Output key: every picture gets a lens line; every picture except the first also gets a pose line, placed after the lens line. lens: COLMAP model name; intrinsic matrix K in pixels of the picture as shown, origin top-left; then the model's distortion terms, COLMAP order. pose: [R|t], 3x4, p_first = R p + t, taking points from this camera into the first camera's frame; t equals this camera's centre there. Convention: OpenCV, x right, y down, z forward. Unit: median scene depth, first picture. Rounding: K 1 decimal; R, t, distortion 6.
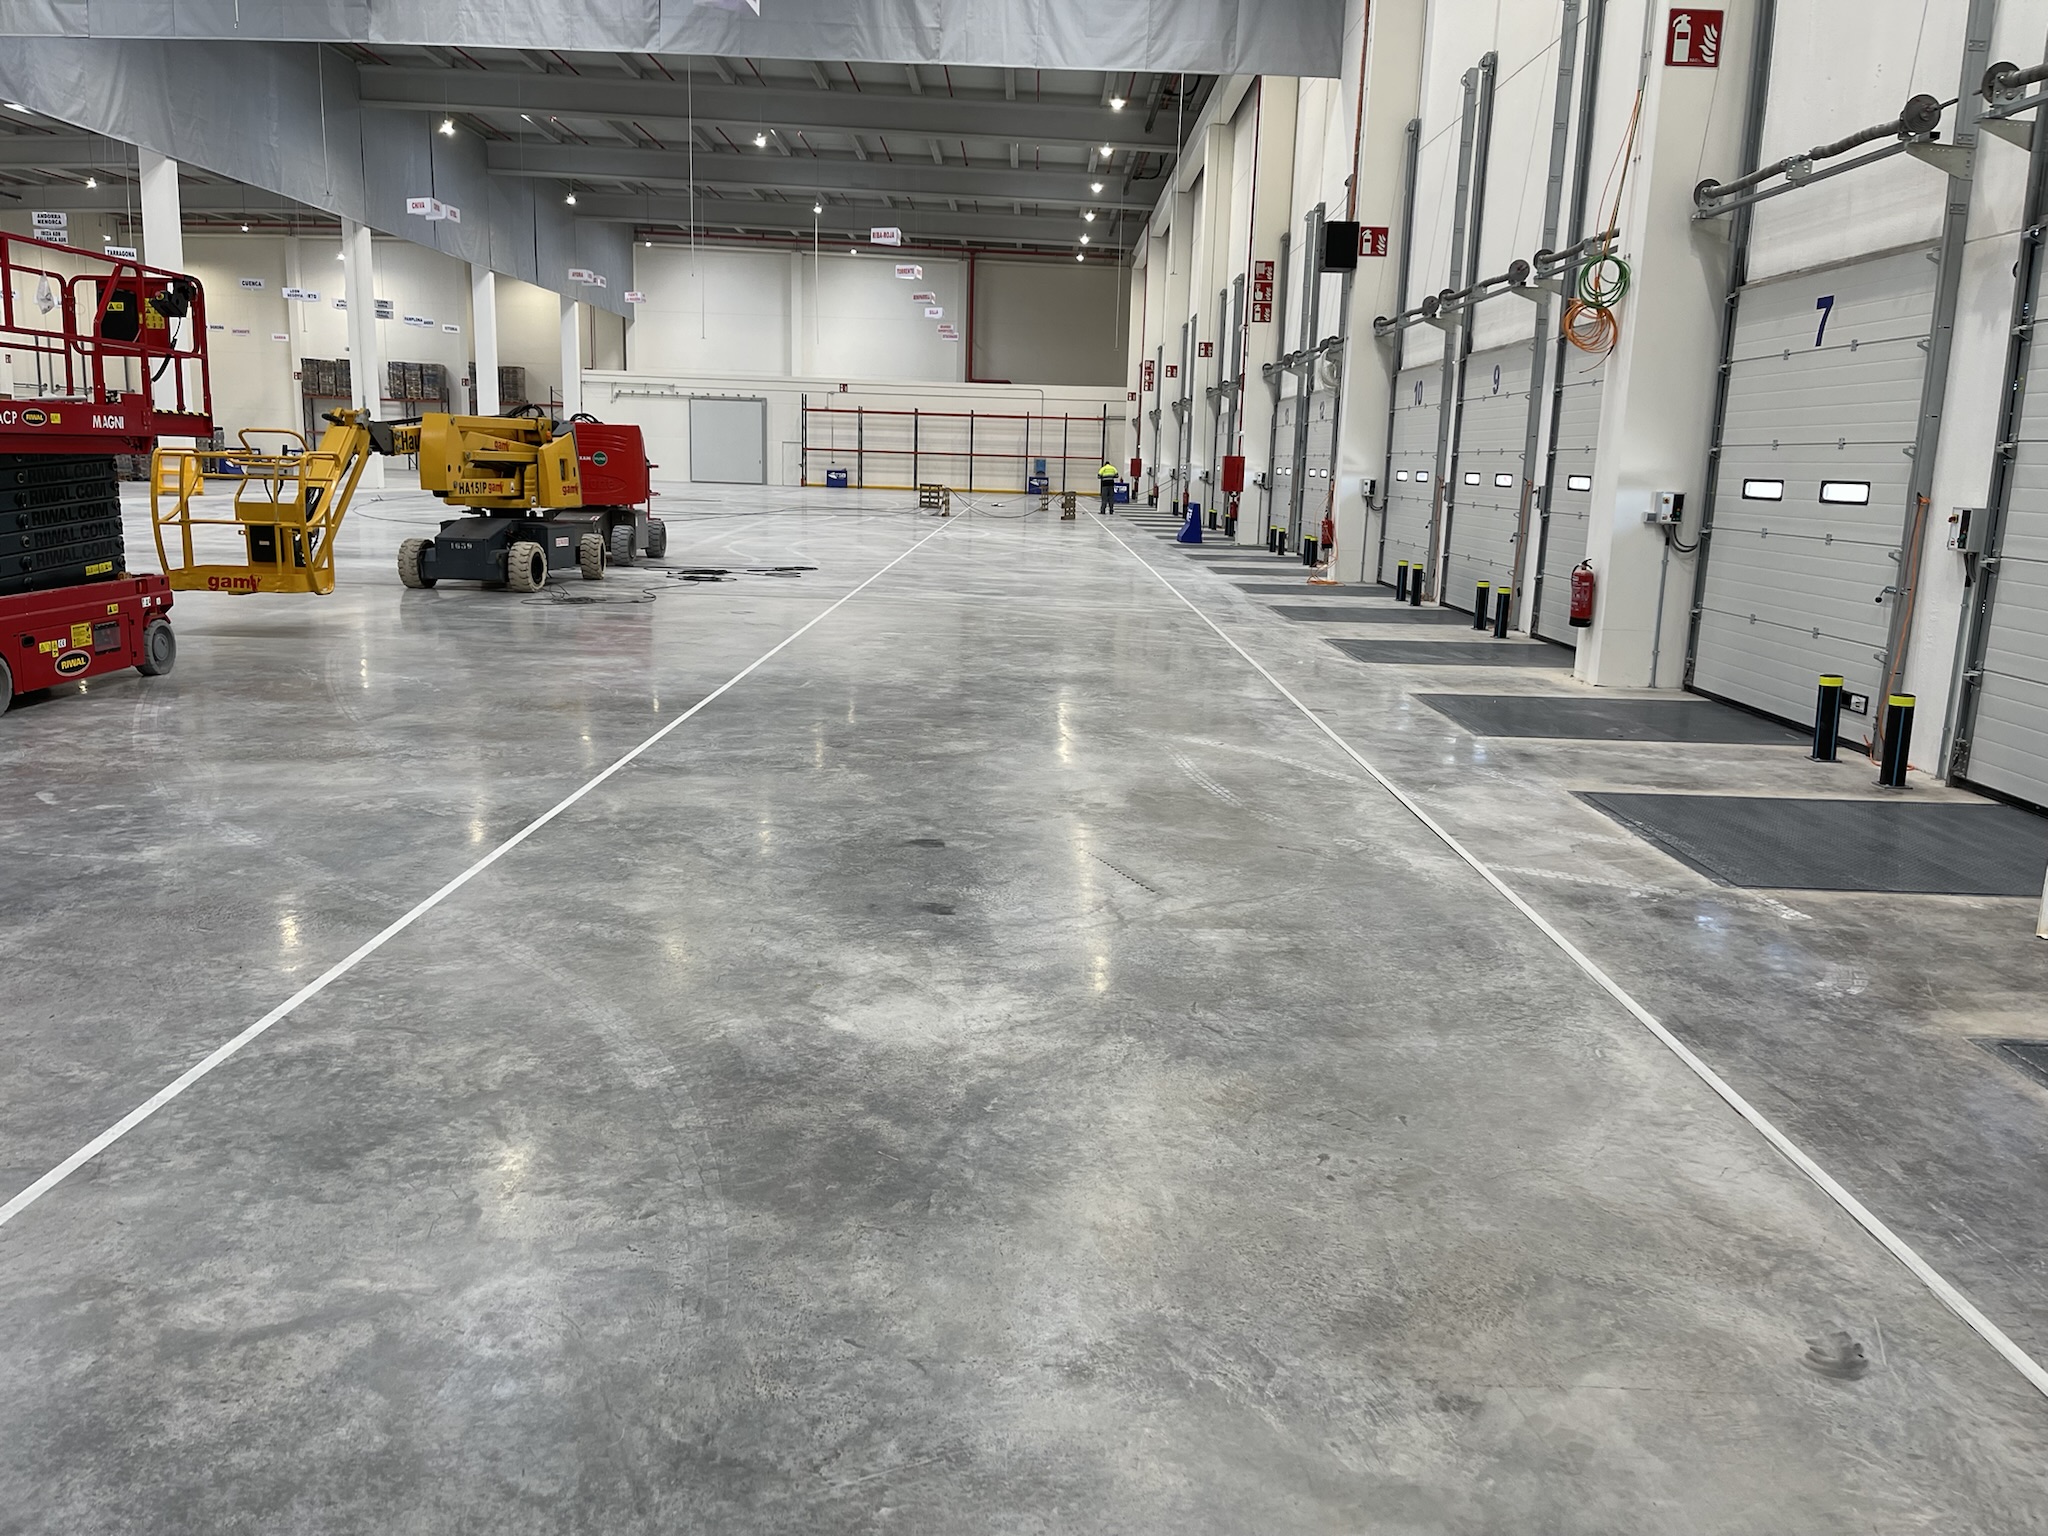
lens RADIAL K [[1555.9, 0, 1004.1], [0, 1555.9, 776.5], [0, 0, 1]] dist [0.077394, -0.110075]
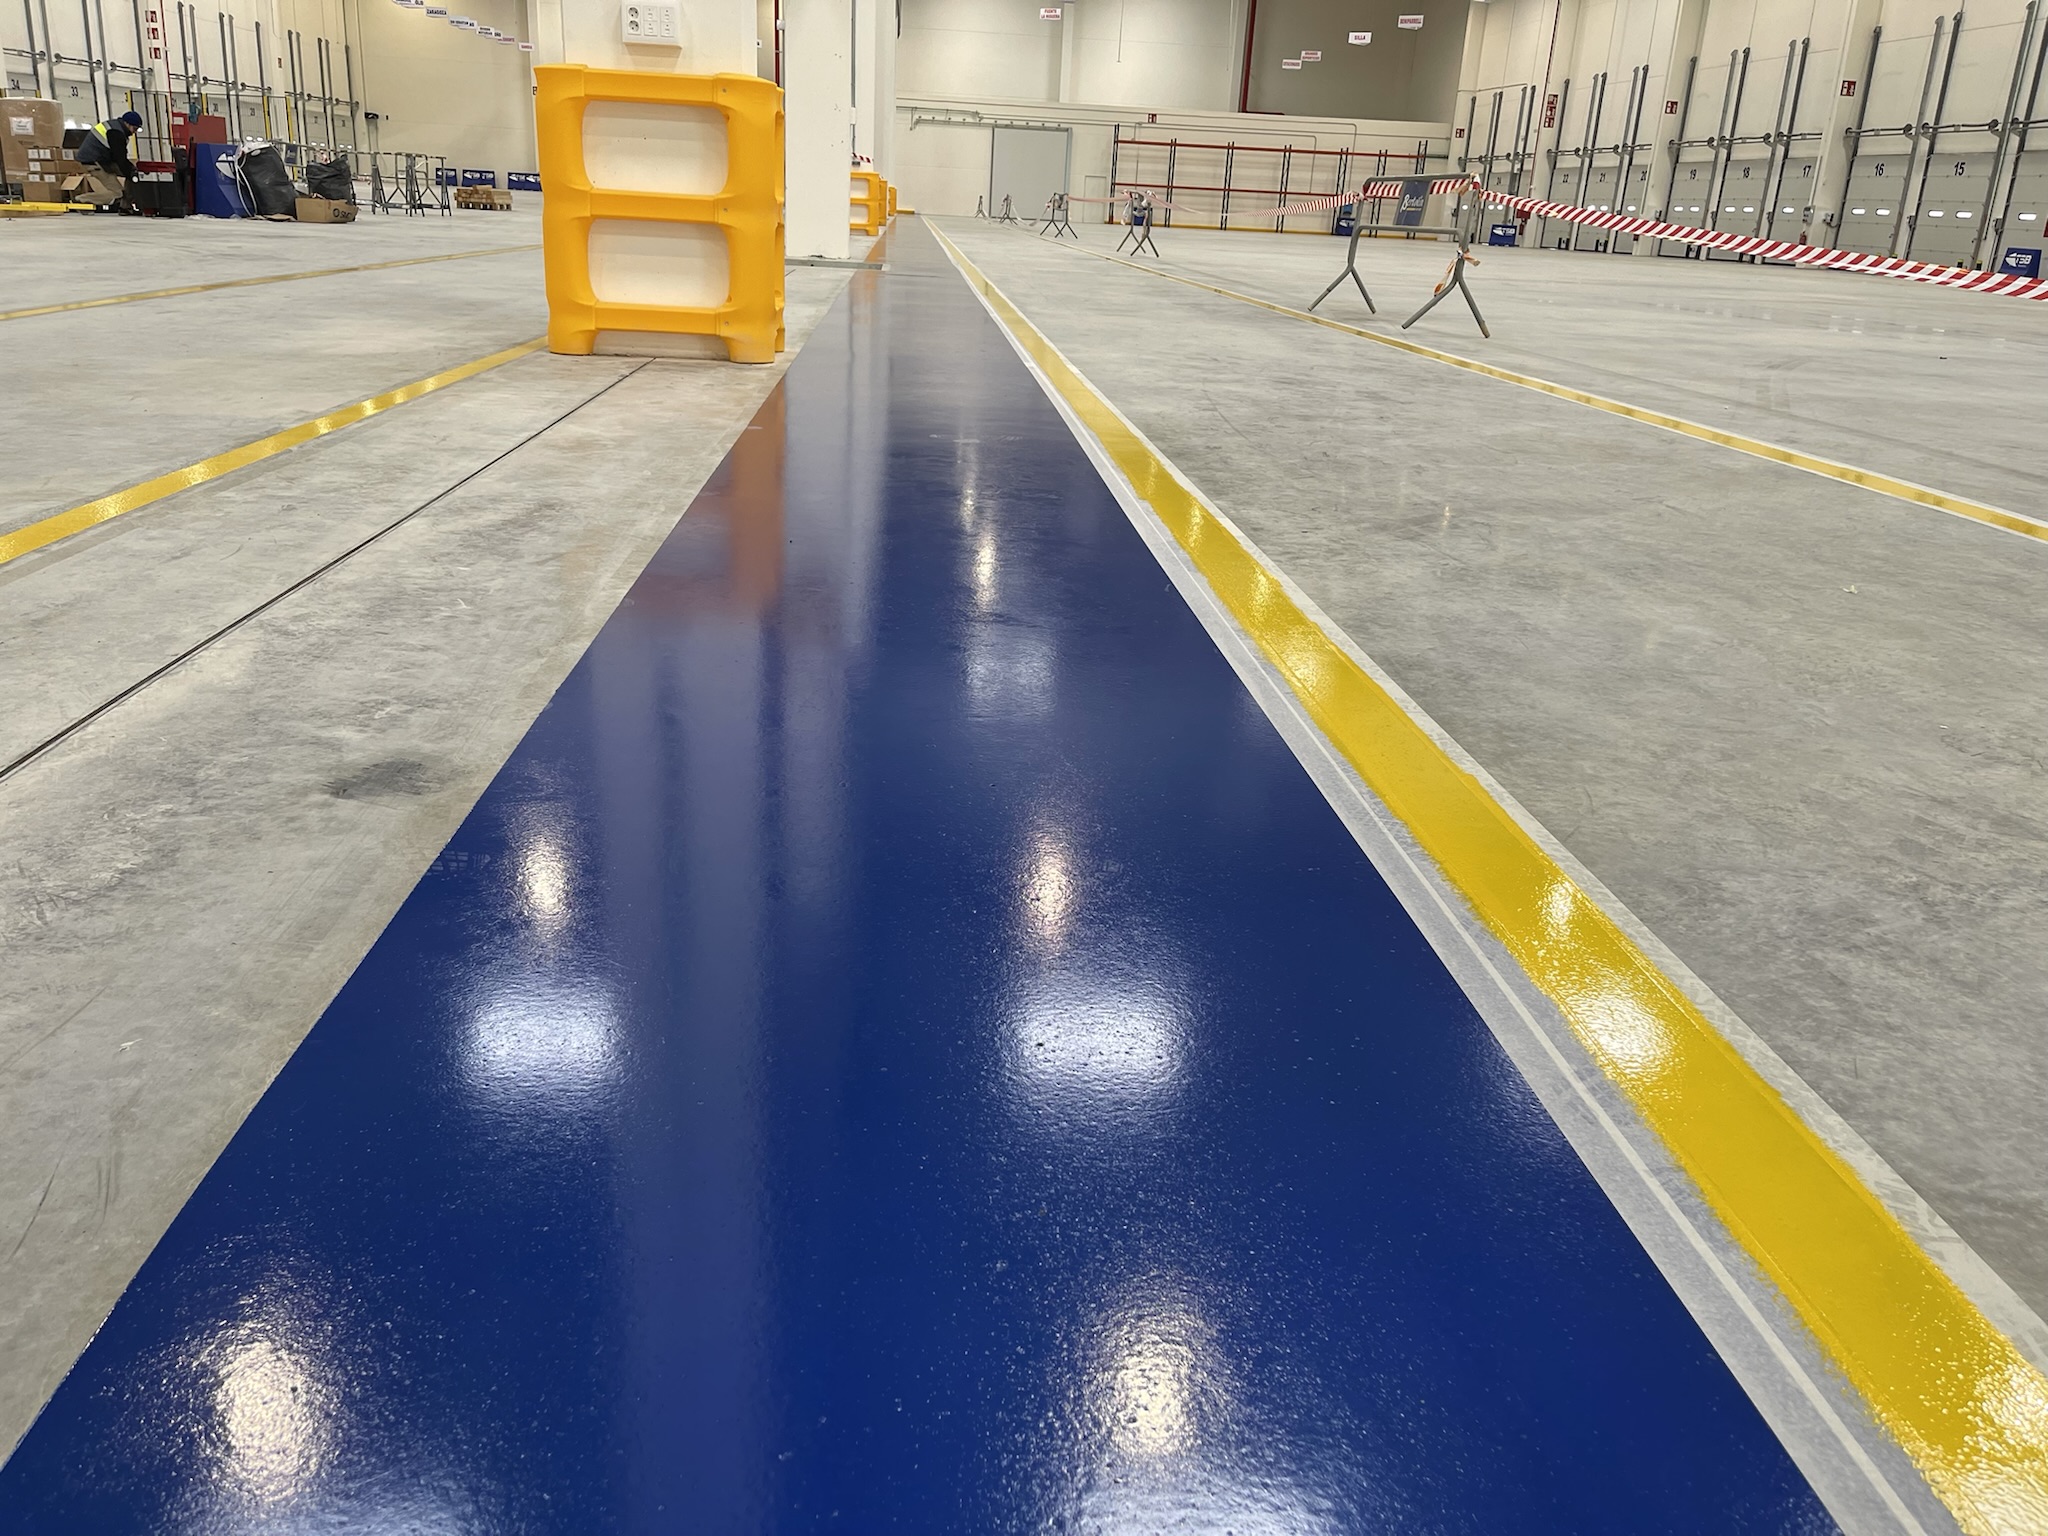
lens RADIAL K [[1555.9, 0, 1004.1], [0, 1555.9, 776.5], [0, 0, 1]] dist [0.077394, -0.110075]
pose [[0.997723, -0.004429, 0.067302, -0.259795], [-0.006202, 0.987591, 0.156925, -0.000074], [-0.067162, -0.156986, 0.985315, -0.008702]]
